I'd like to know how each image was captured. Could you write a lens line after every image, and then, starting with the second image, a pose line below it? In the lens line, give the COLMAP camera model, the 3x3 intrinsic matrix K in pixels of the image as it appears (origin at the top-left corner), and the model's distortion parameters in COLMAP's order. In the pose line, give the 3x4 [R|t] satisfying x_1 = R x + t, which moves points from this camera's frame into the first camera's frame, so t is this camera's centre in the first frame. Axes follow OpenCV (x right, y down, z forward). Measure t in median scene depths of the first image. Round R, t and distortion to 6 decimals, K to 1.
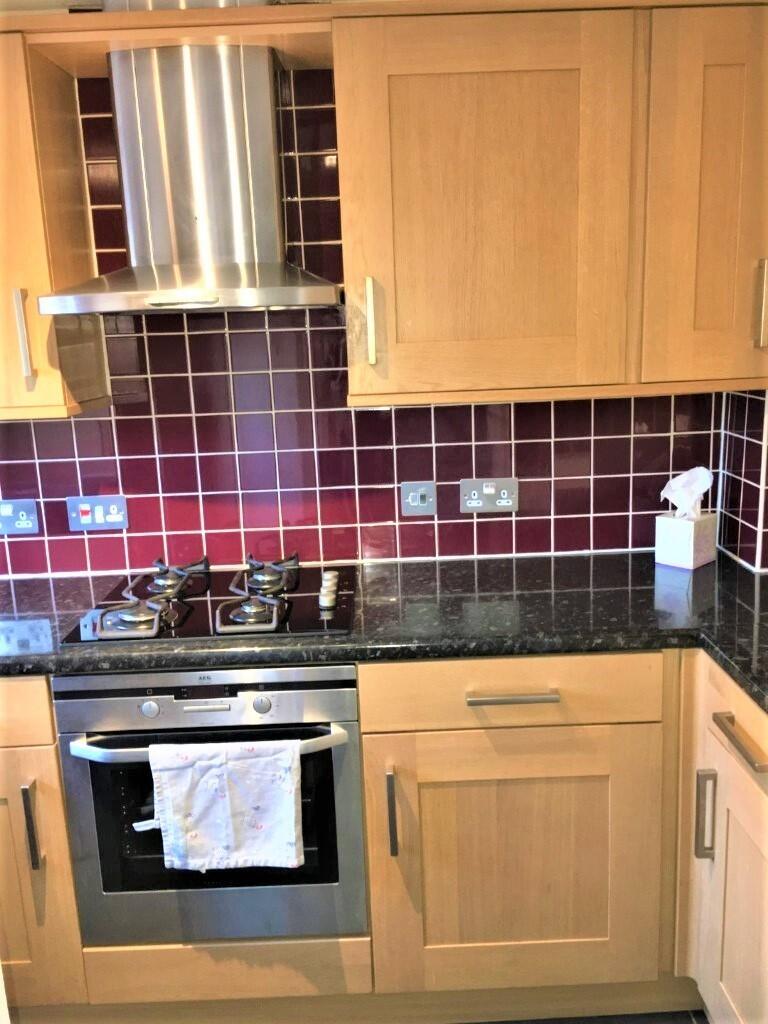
lens RADIAL K [[869.6, 0, 385.8], [0, 869.6, 517.5], [0, 0, 1]] dist [0.045351, -0.016525]
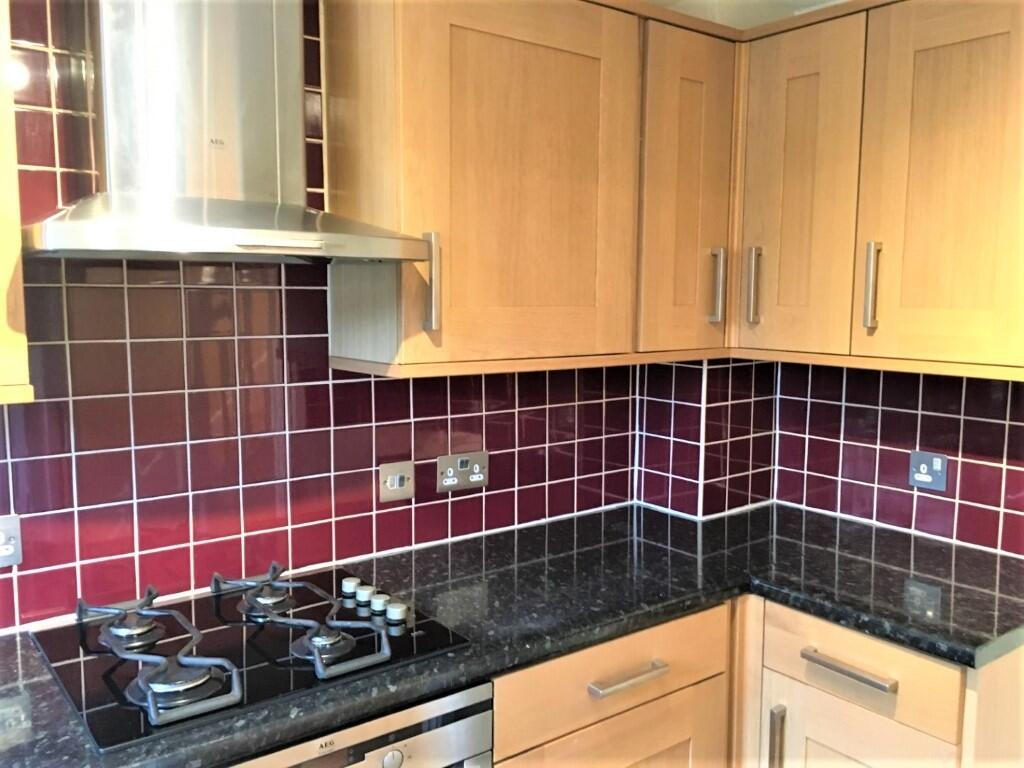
lens RADIAL K [[869.6, 0, 512.0], [0, 869.6, 384.0], [0, 0, 1]] dist [0.045351, -0.016525]
pose [[0.803134, -0.019987, 0.595463, -0.397111], [0.094170, 0.991133, -0.093745, -0.026194], [-0.588309, 0.131364, 0.797895, 0.212518]]
